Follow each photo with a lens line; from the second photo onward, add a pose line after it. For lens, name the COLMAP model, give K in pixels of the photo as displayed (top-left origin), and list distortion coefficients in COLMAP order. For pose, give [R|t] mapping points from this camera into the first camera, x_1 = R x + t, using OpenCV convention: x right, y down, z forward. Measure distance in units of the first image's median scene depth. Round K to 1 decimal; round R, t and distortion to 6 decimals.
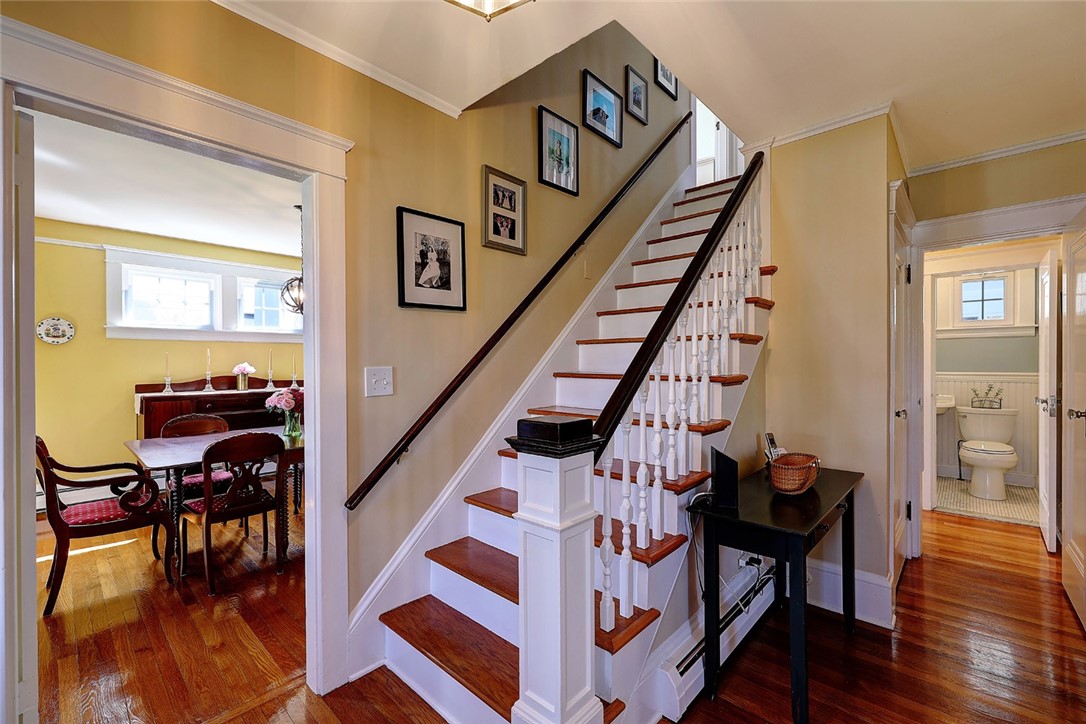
lens RADIAL K [[452.1, 0, 544.9], [0, 452.1, 363.5], [0, 0, 1]] dist [-0.002990, -0.000217]
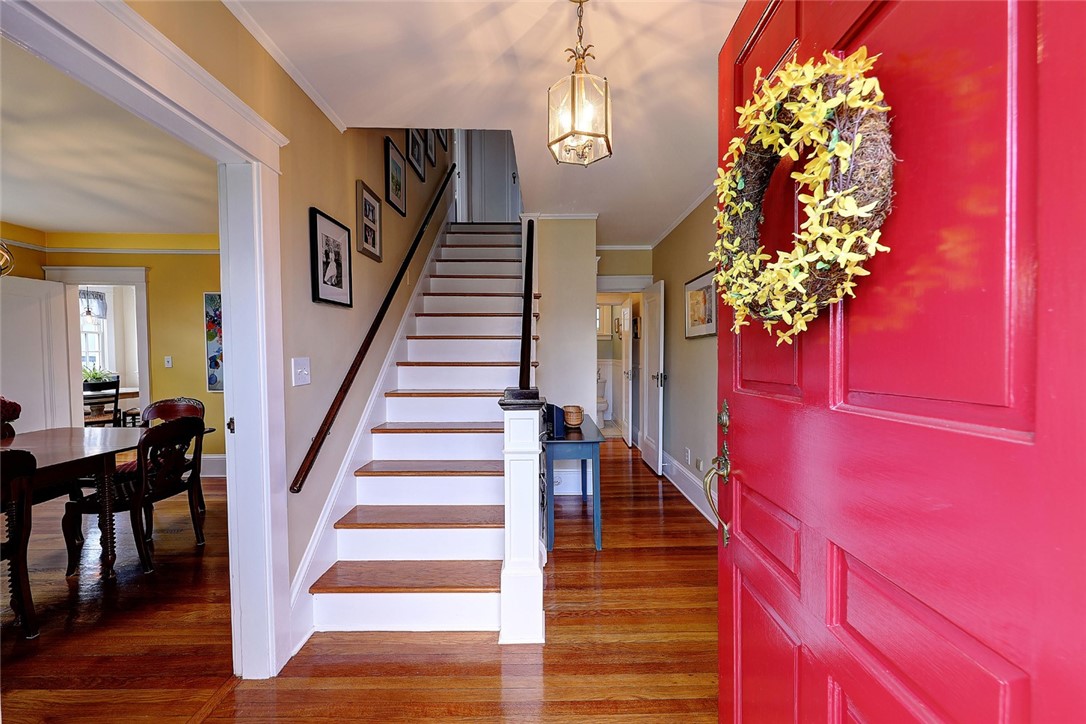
lens RADIAL K [[397.3, 0, 543.3], [0, 397.3, 364.1], [0, 0, 1]] dist [-0.002033, 0.000069]
pose [[0.736097, -0.017292, 0.676655, -0.498039], [0.001802, 0.999720, 0.023587, 0.000792], [-0.676874, -0.016143, 0.735922, -0.054695]]
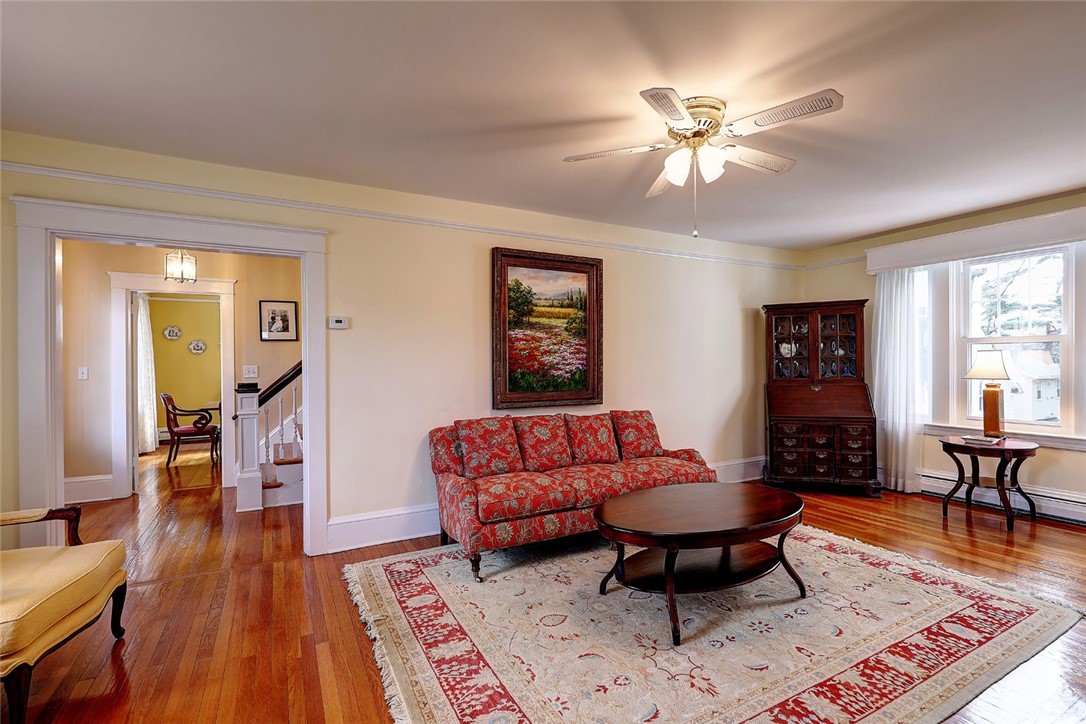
lens RADIAL K [[502.0, 0, 553.4], [0, 502.0, 366.7], [0, 0, 1]] dist [-0.003516, -0.000168]
pose [[0.946733, 0.003191, -0.322004, 1.809883], [-0.001054, 0.999976, 0.006810, -0.007739], [0.322018, -0.006108, 0.946714, -0.927066]]
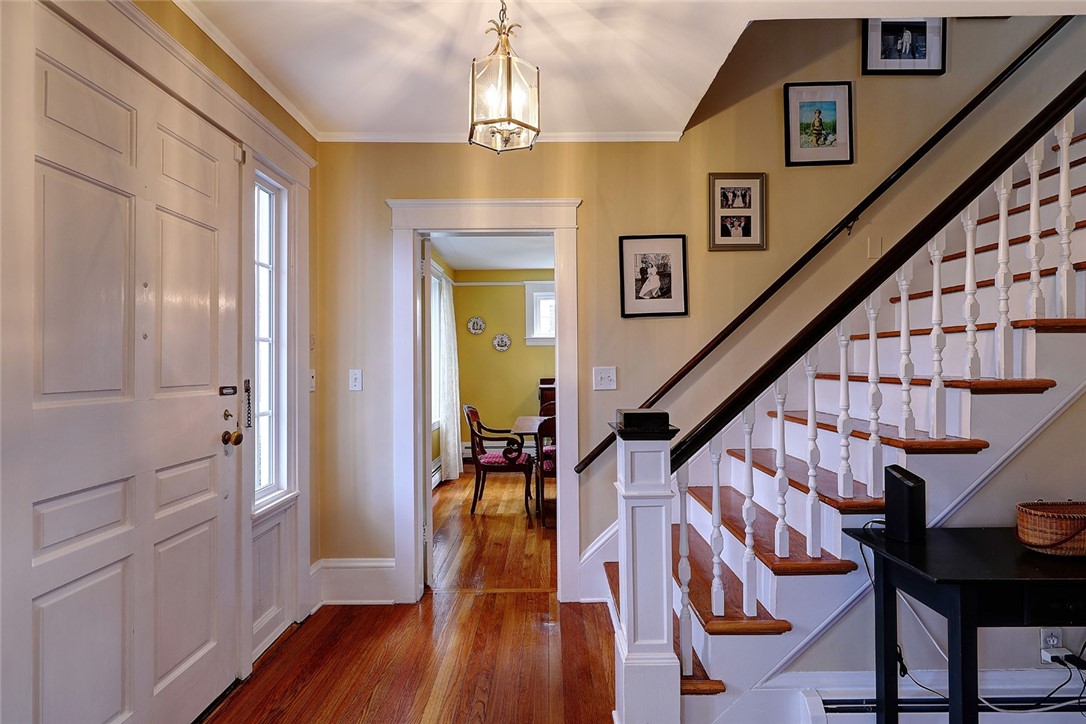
lens RADIAL K [[502.0, 0, 550.9], [0, 502.0, 363.8], [0, 0, 1]] dist [-0.003516, -0.000168]
pose [[0.678354, -0.001872, -0.734732, 0.487480], [0.004465, 0.999989, 0.001575, -0.003312], [0.734721, -0.004349, 0.678355, -0.056763]]
